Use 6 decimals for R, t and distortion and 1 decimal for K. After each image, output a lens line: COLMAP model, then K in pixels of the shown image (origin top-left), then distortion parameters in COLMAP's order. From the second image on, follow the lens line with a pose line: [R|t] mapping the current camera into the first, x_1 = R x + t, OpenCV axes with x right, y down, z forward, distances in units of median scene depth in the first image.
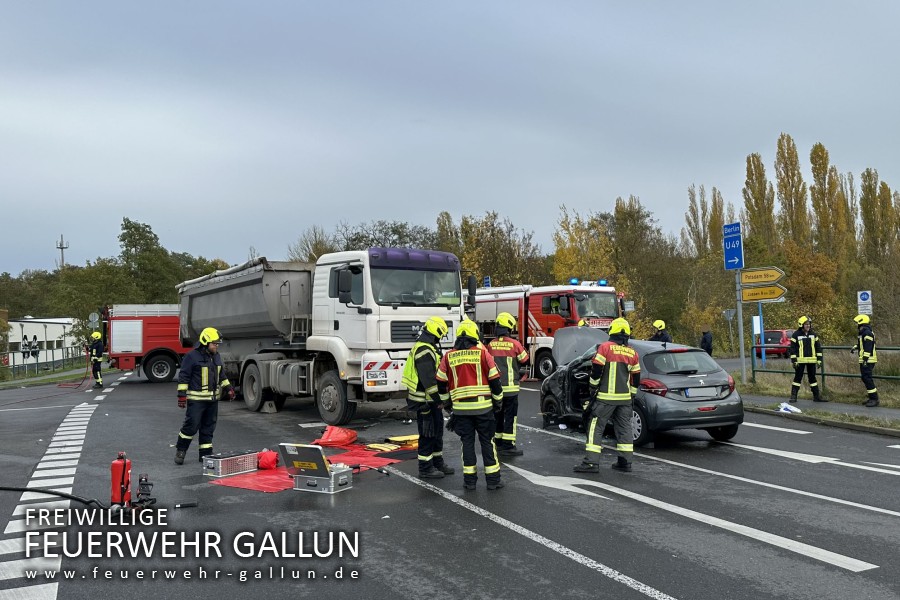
lens RADIAL K [[740.9, 0, 450.0], [0, 740.9, 300.0], [0, 0, 1]] dist [0.134515, -0.211842]
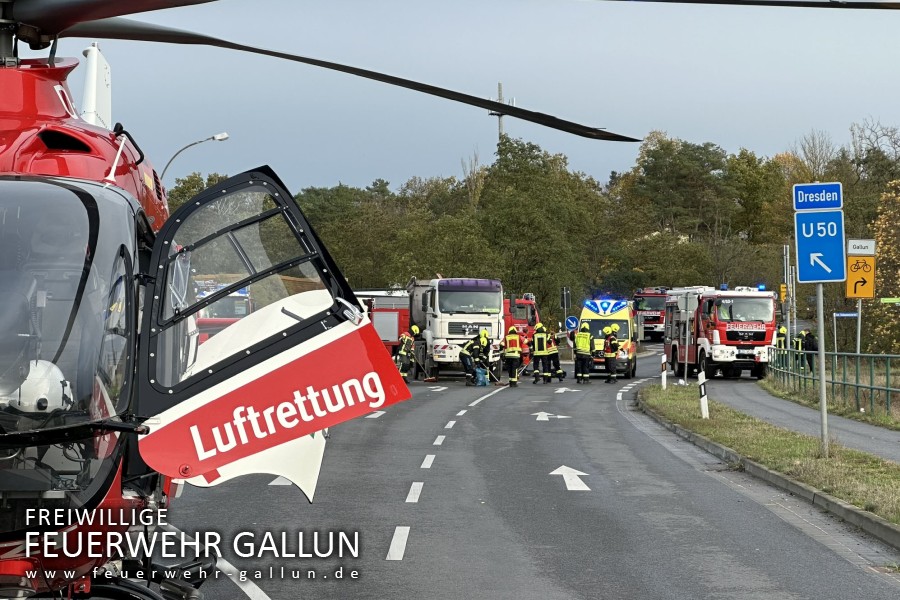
lens RADIAL K [[1991.6, 0, 450.0], [0, 1991.6, 300.0], [0, 0, 1]] dist [0.015209, -0.005447]
pose [[0.872746, 0.020256, -0.487755, 2.192587], [-0.005164, 0.999466, 0.032267, -0.173711], [0.488148, -0.025642, 0.872384, -3.066623]]
